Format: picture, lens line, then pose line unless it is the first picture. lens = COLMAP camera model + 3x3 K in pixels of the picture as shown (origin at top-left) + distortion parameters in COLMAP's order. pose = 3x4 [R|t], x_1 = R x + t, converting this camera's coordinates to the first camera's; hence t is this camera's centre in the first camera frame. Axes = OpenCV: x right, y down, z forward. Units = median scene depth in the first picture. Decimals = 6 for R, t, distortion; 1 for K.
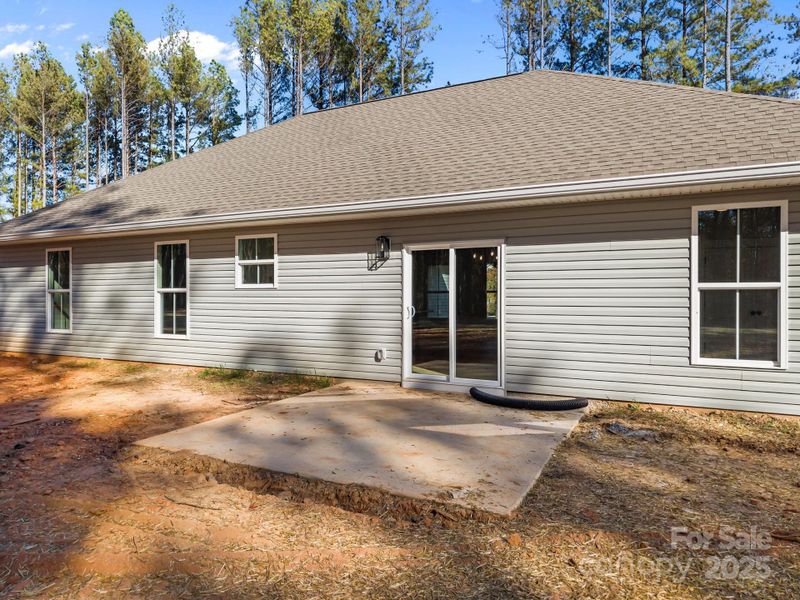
lens RADIAL K [[522.1, 0, 400.0], [0, 522.1, 300.0], [0, 0, 1]] dist [0.026950, -0.021316]
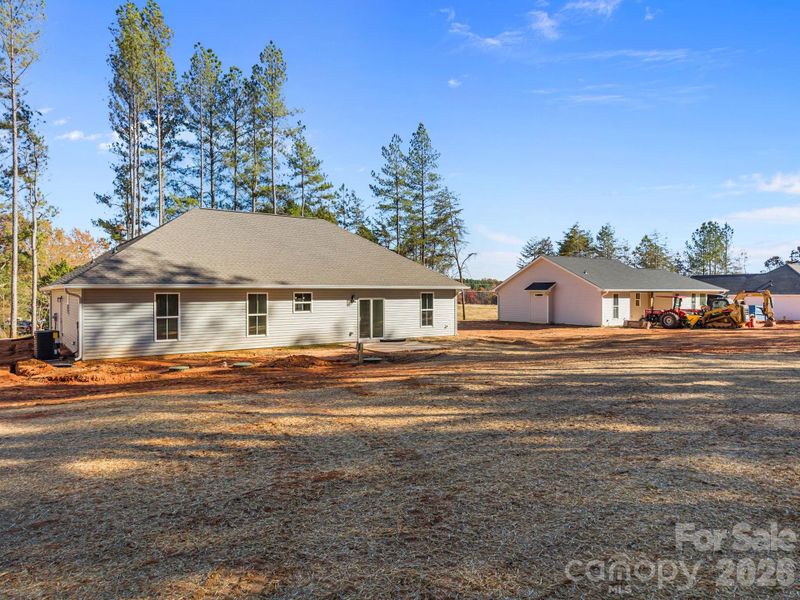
lens RADIAL K [[522.1, 0, 400.0], [0, 522.1, 300.0], [0, 0, 1]] dist [0.026950, -0.021316]
pose [[0.449735, -0.015311, 0.893031, -2.256100], [0.007879, 0.999882, 0.013175, -0.111768], [-0.893127, 0.001111, 0.449802, -0.533843]]
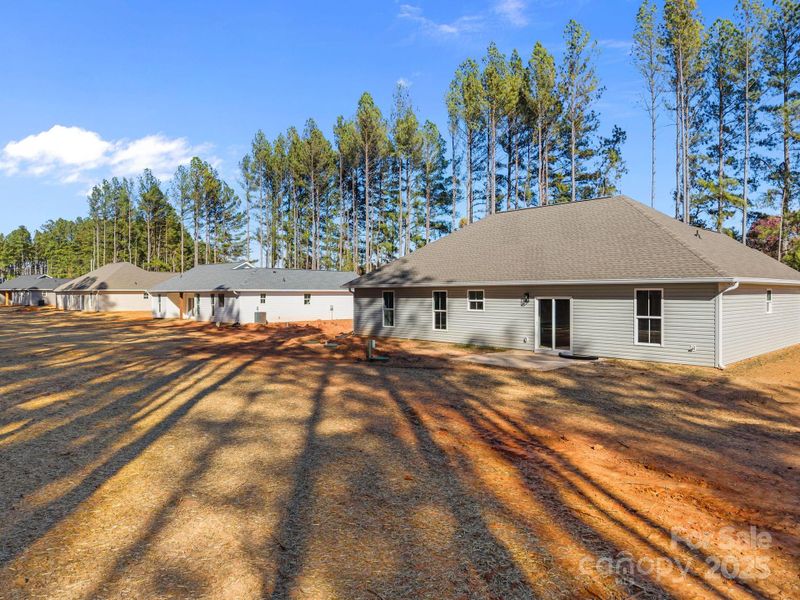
lens RADIAL K [[522.1, 0, 400.0], [0, 522.1, 300.0], [0, 0, 1]] dist [0.026950, -0.021316]
pose [[0.934576, 0.001364, -0.355760, 0.253193], [0.000796, 0.999982, 0.005923, -0.088706], [0.355762, -0.005819, 0.934558, -1.361013]]
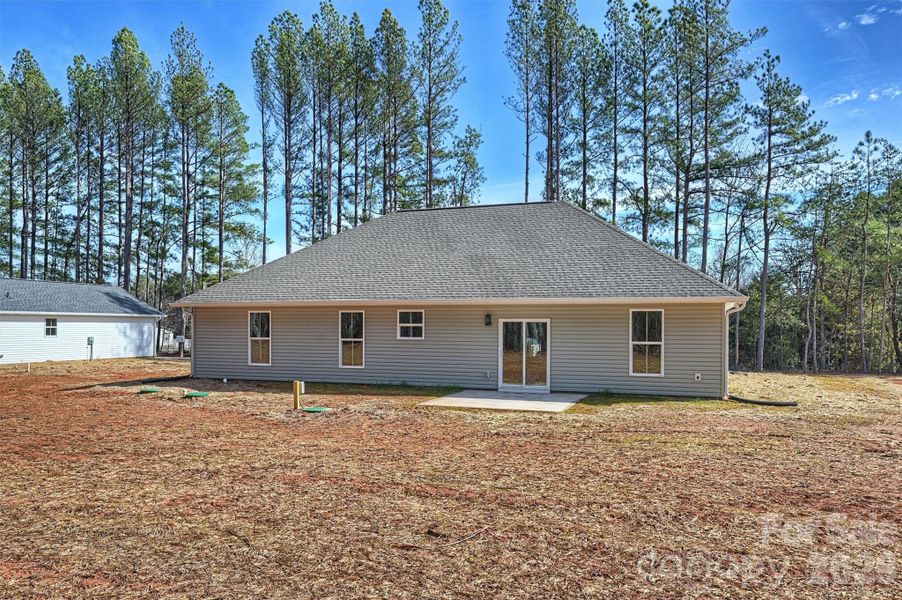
lens RADIAL K [[650.6, 0, 451.0], [0, 650.6, 323.1], [0, 0, 1]] dist [-0.004206, -0.001490]
pose [[0.993953, 0.001358, 0.109795, -0.372902], [-0.000423, 0.999963, -0.008540, -0.059260], [-0.109802, 0.008442, 0.993918, -1.203172]]
